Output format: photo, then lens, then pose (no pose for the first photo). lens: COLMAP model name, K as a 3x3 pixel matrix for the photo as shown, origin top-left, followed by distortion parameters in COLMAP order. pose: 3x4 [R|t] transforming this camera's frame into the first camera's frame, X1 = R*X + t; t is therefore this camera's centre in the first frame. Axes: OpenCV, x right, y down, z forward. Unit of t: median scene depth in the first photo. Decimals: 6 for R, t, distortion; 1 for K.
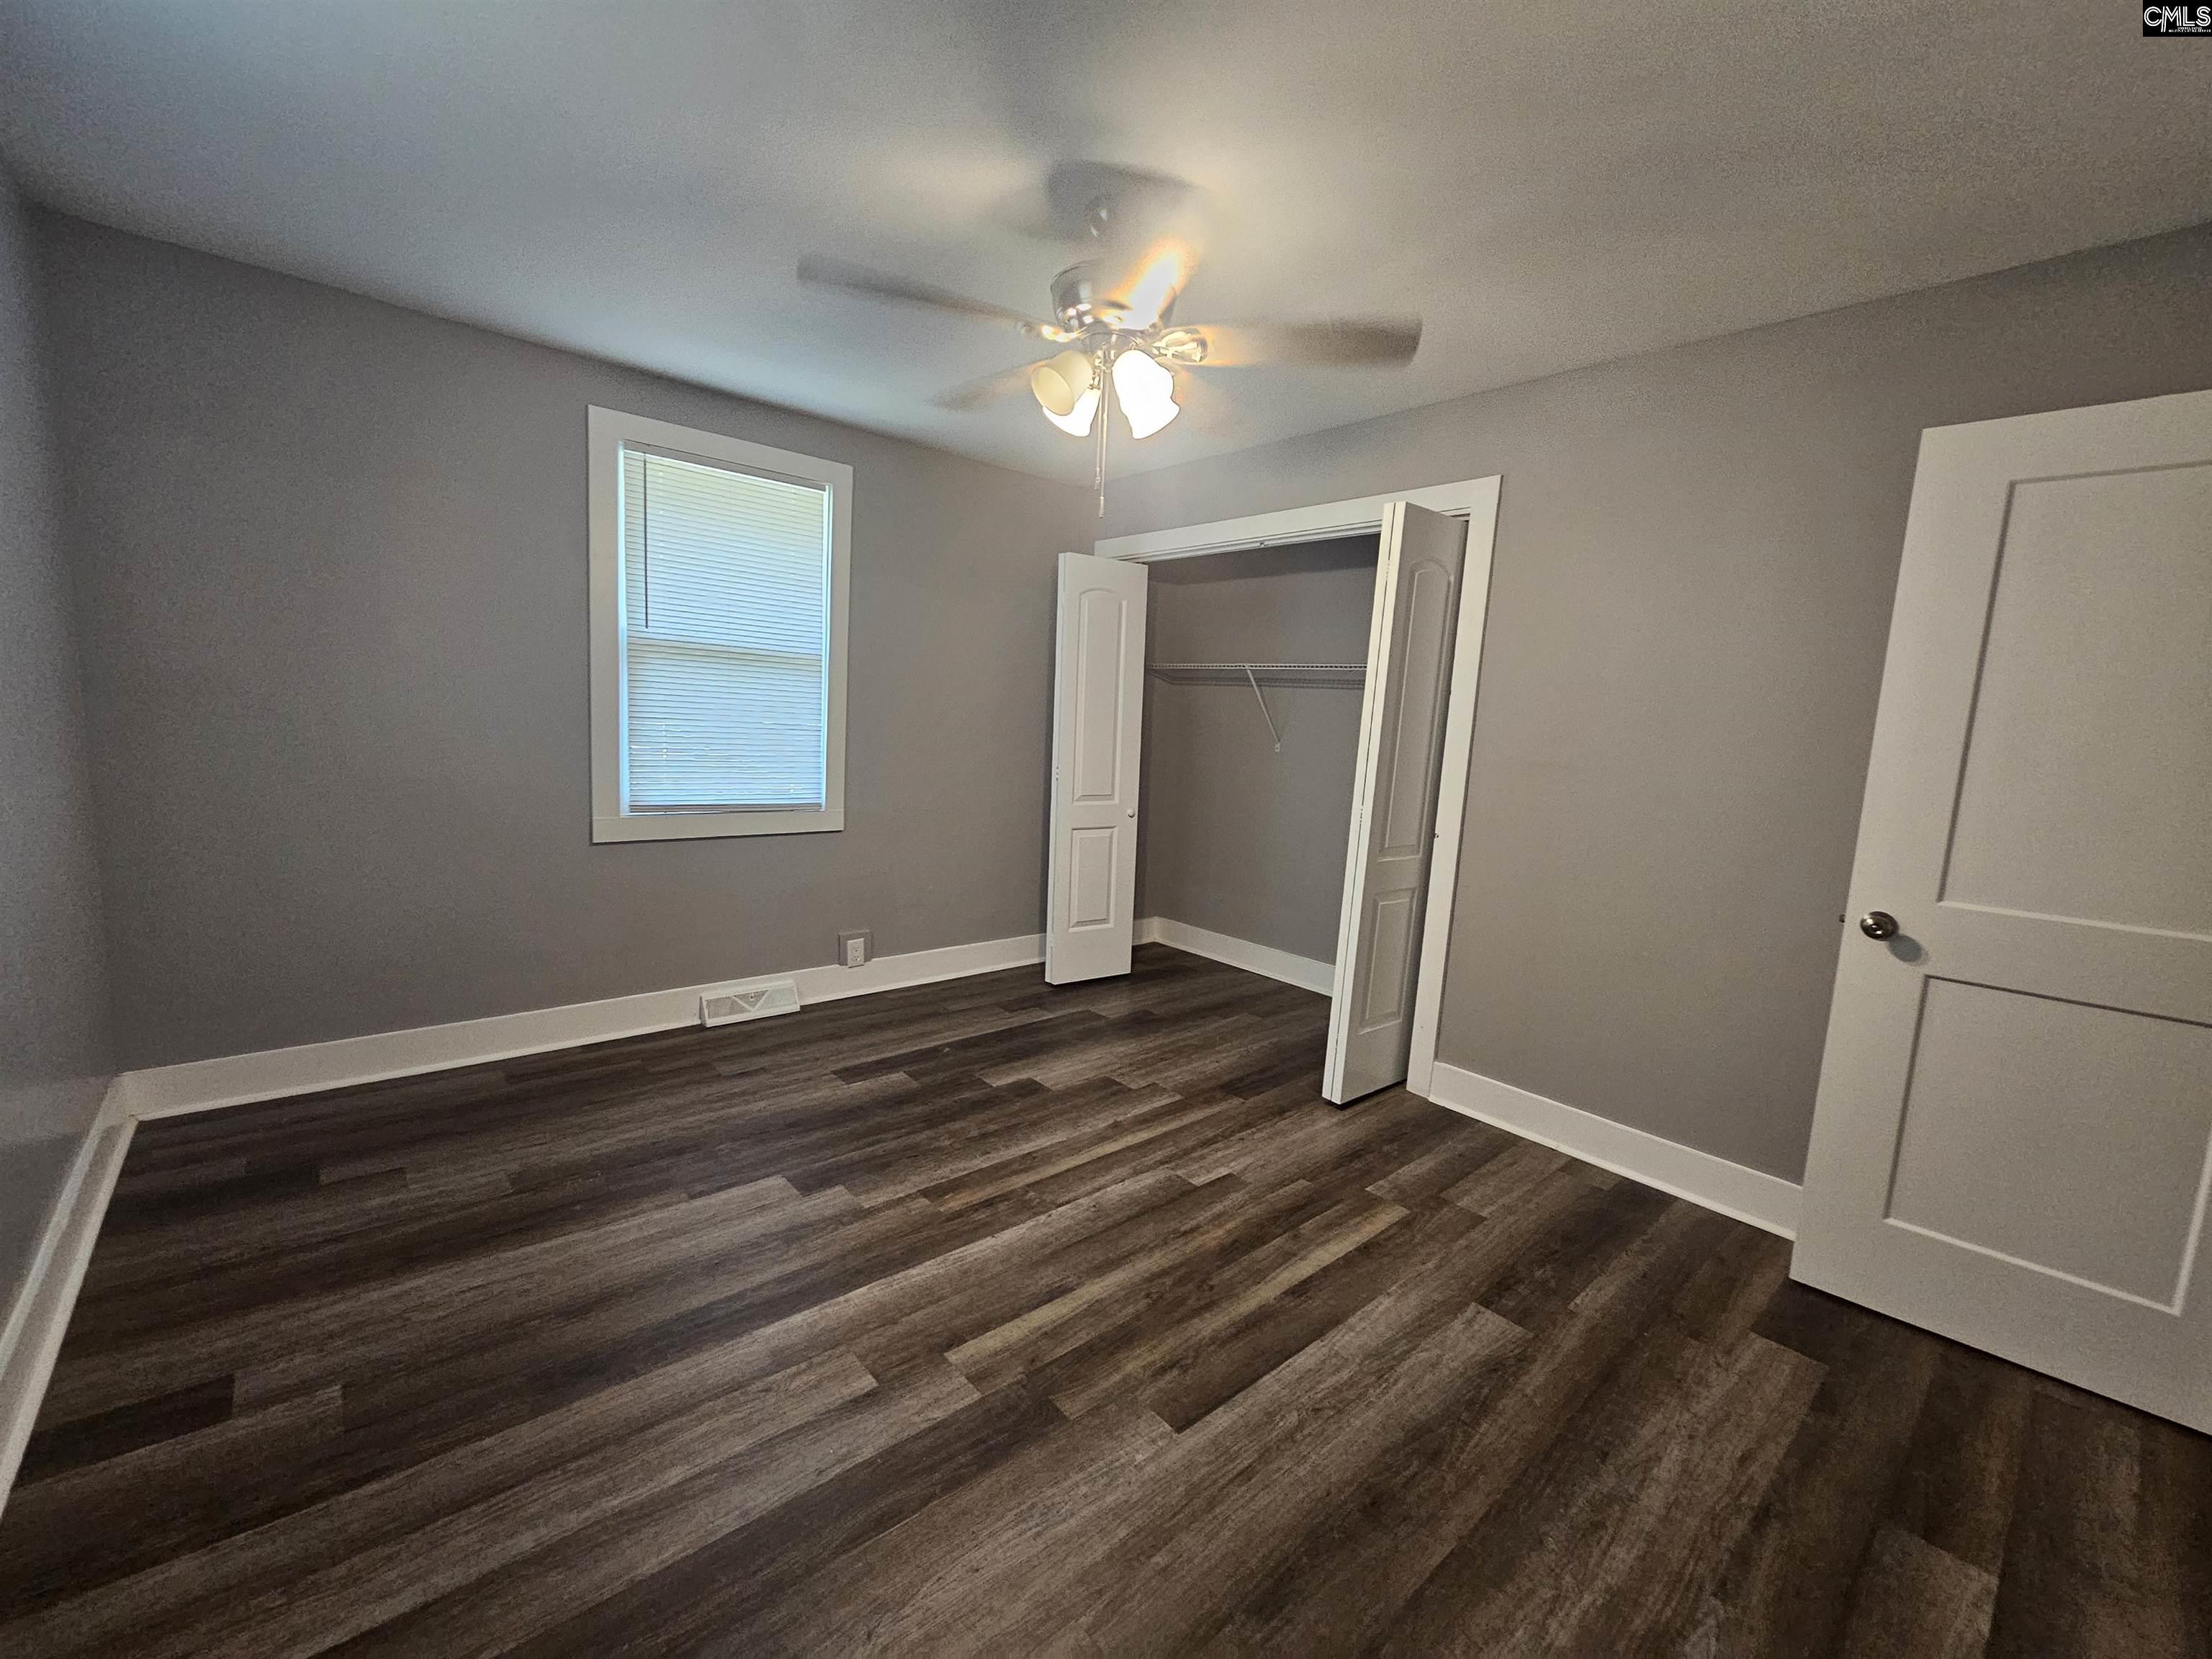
lens RADIAL K [[908.4, 0, 1100.0], [0, 908.4, 824.4], [0, 0, 1]] dist [0.001372, -0.000607]
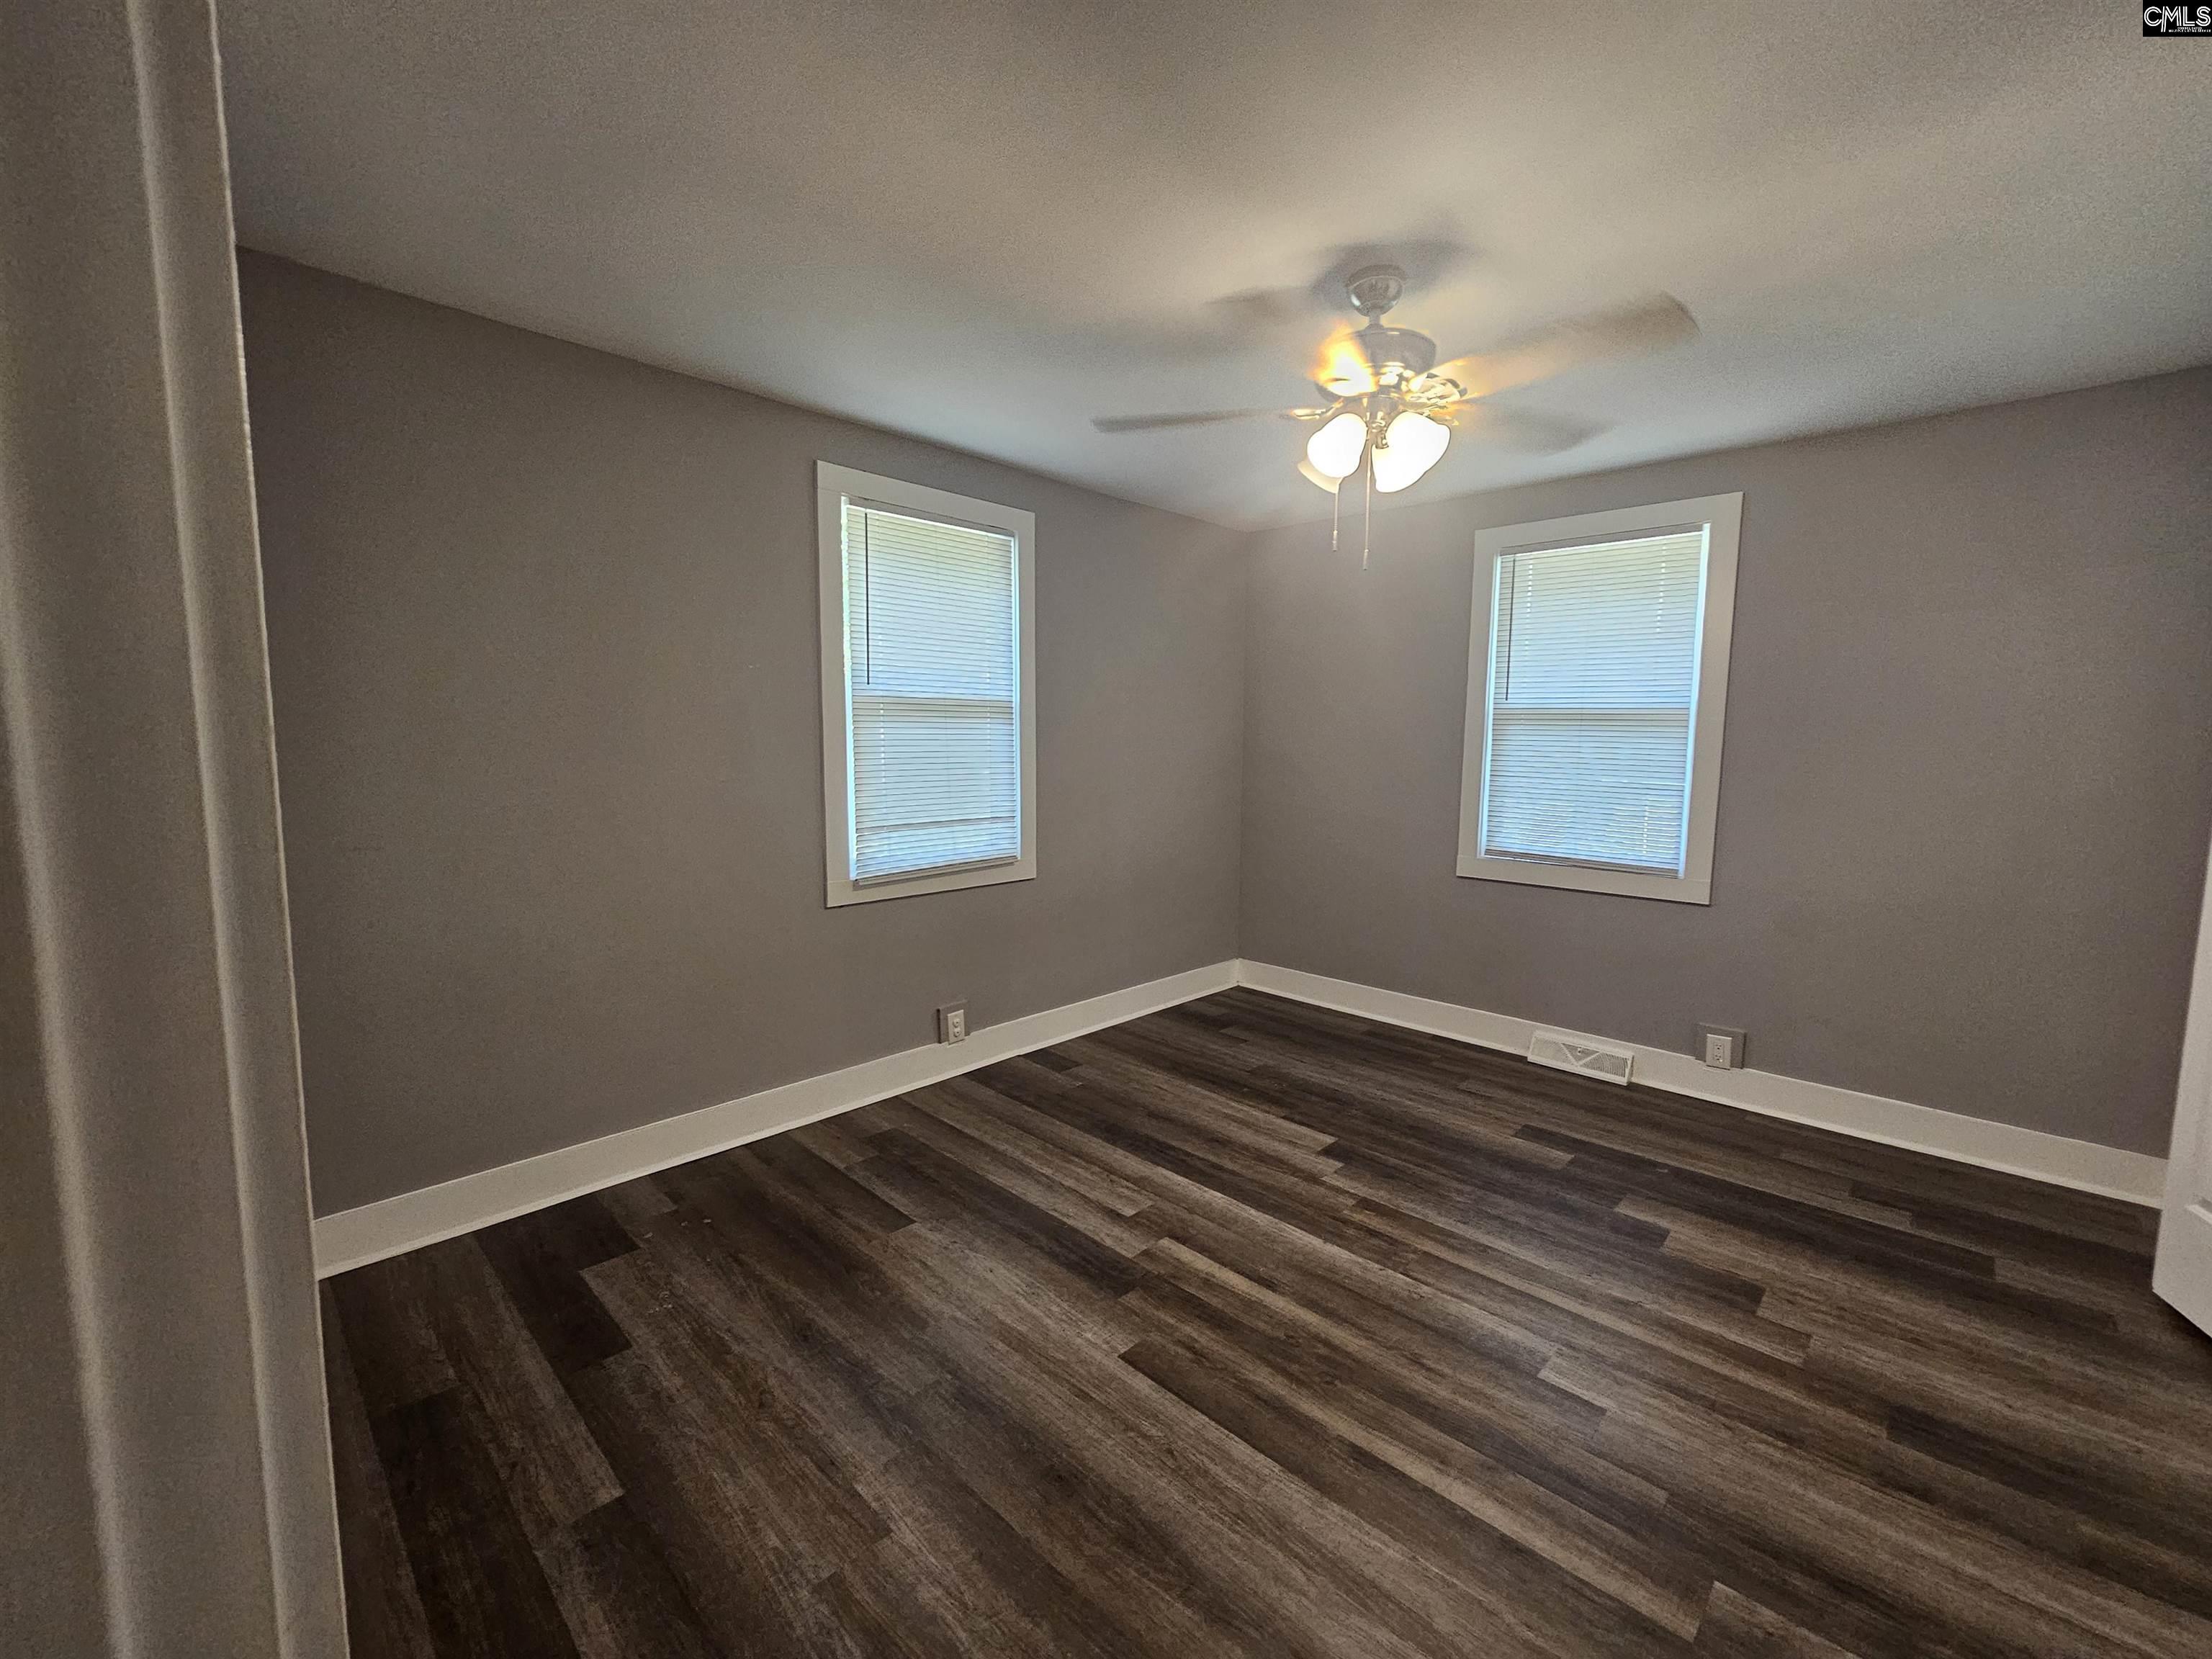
lens RADIAL K [[908.4, 0, 1117.6], [0, 908.4, 831.3], [0, 0, 1]] dist [0.001372, -0.000607]
pose [[0.092499, 0.051499, -0.994380, 0.797306], [-0.130593, 0.990662, 0.039158, -0.035517], [0.987112, 0.126237, 0.098361, 0.516531]]
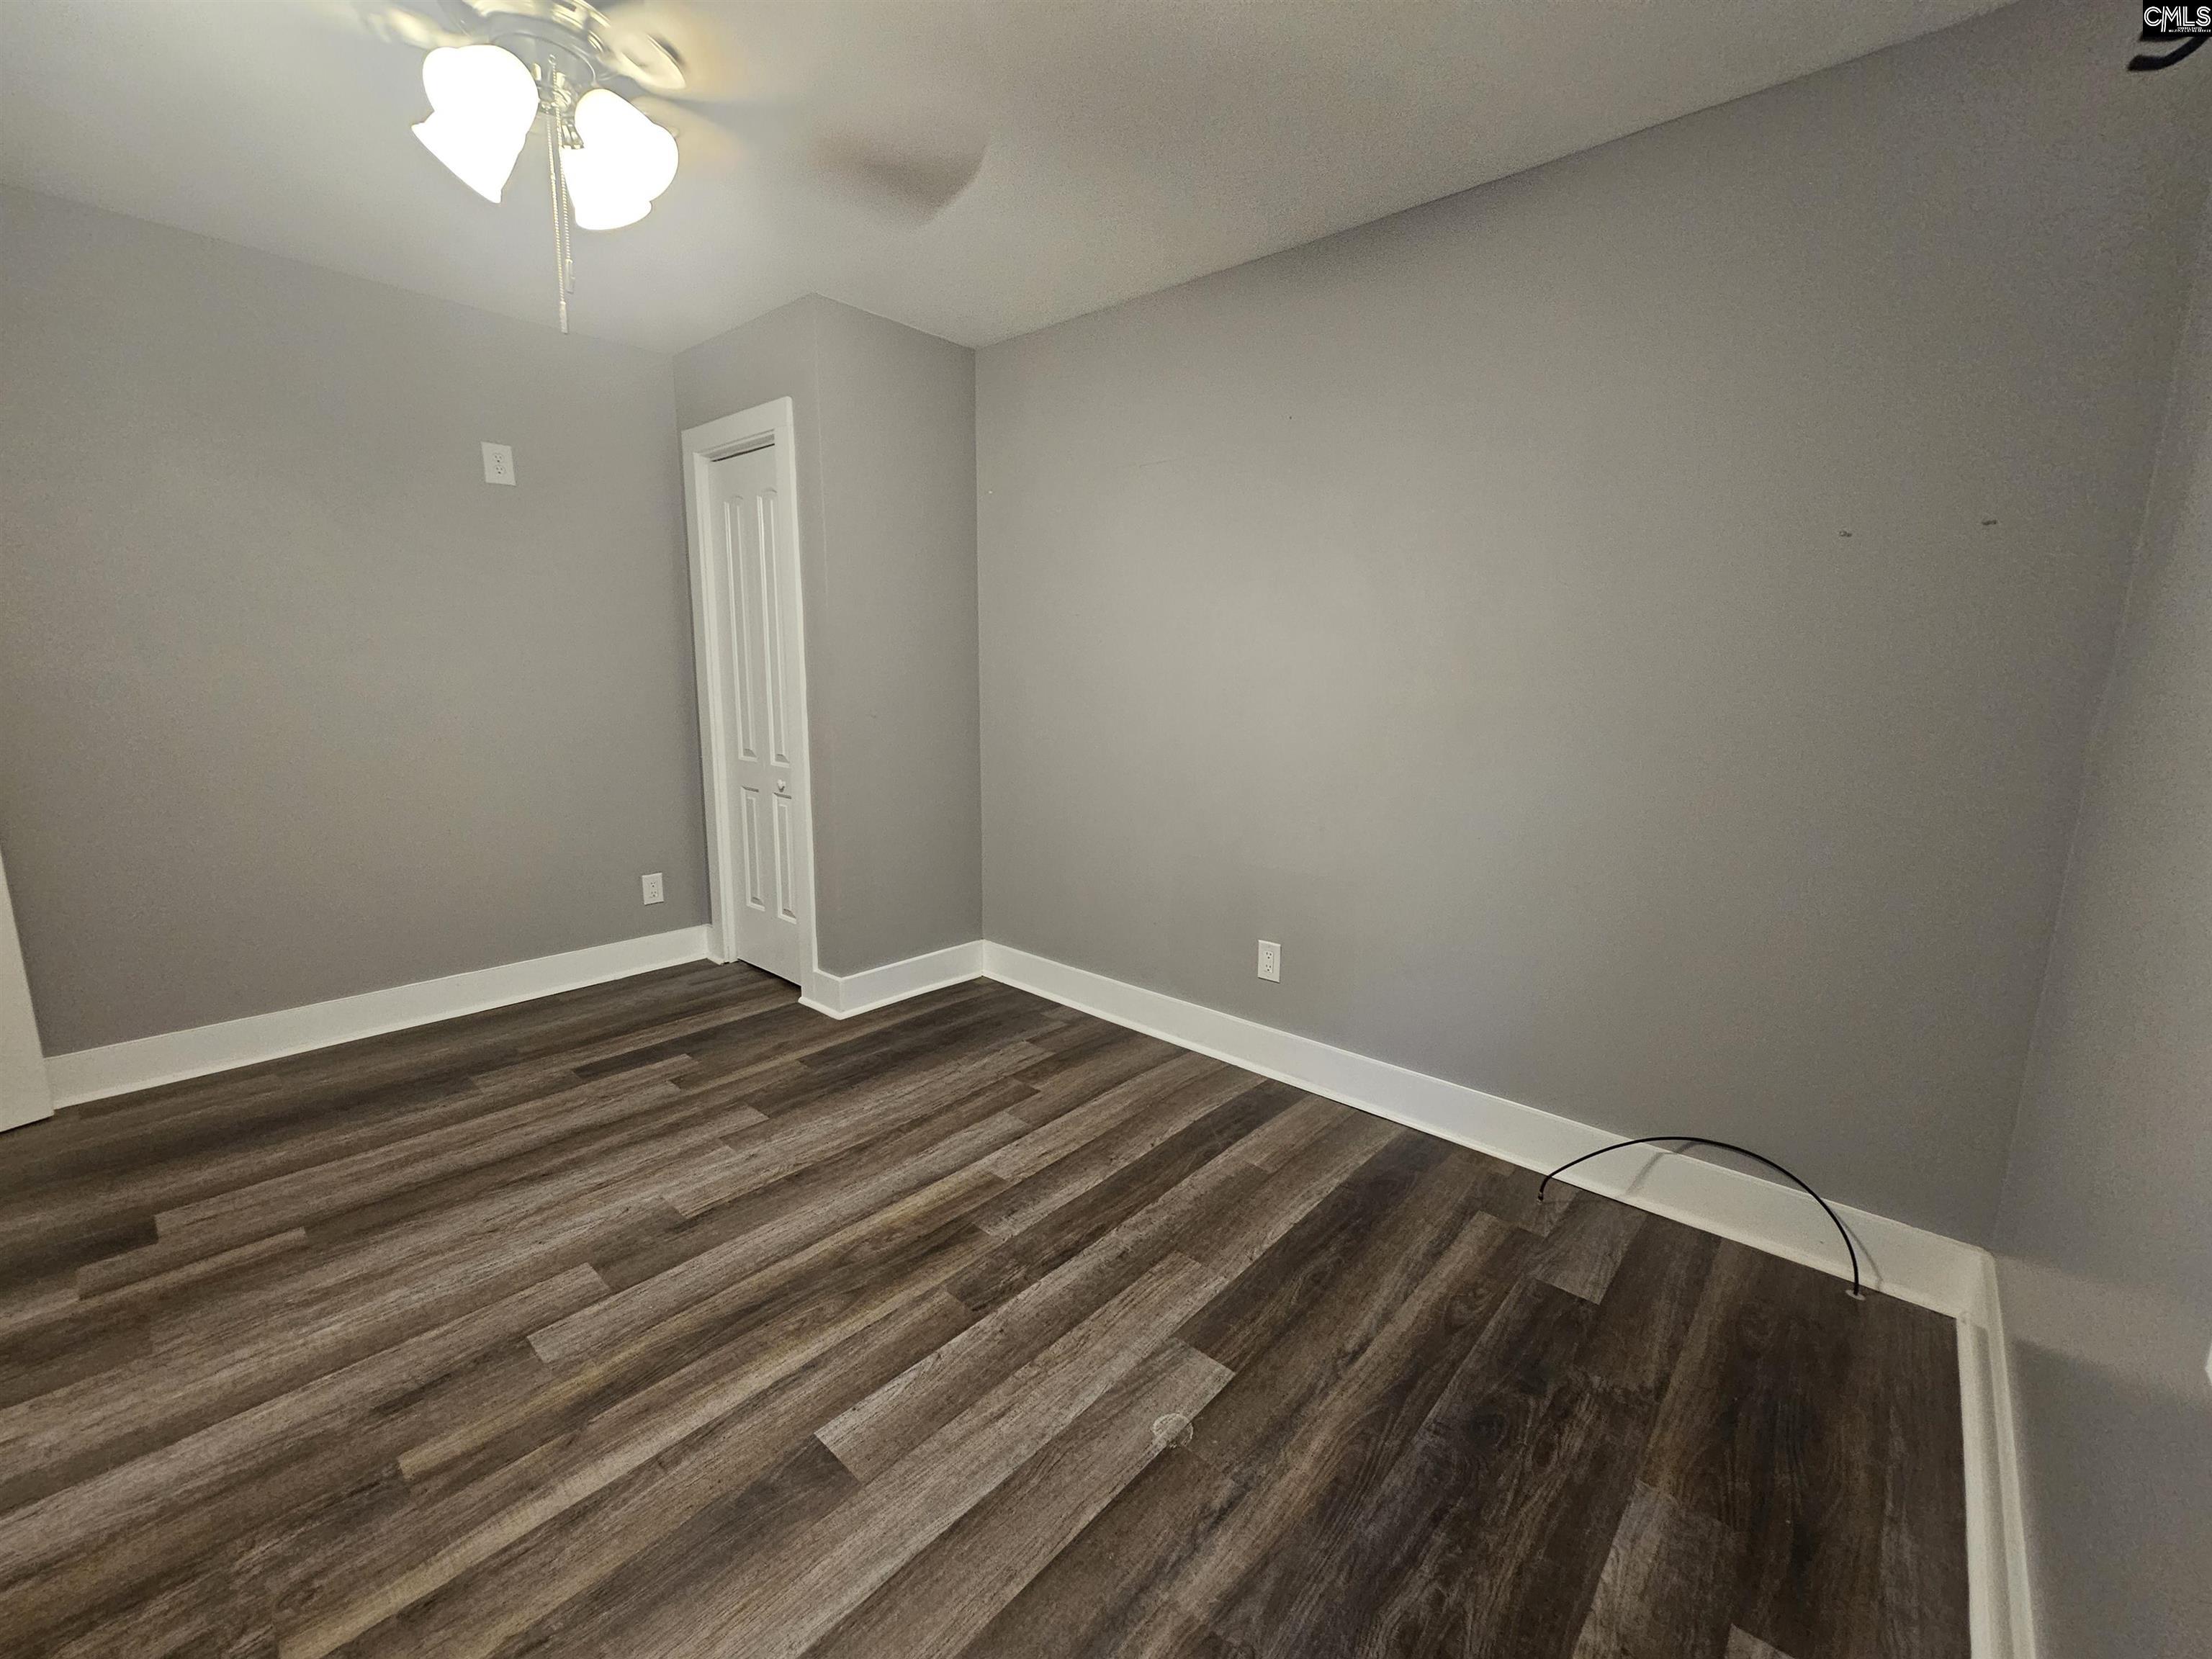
lens RADIAL K [[908.4, 0, 1107.0], [0, 908.4, 822.2], [0, 0, 1]] dist [0.001372, -0.000607]
pose [[0.991106, -0.058365, 0.119590, 0.482301], [0.054422, 0.997869, 0.035984, 0.021103], [-0.121435, -0.029156, 0.992171, 0.312940]]
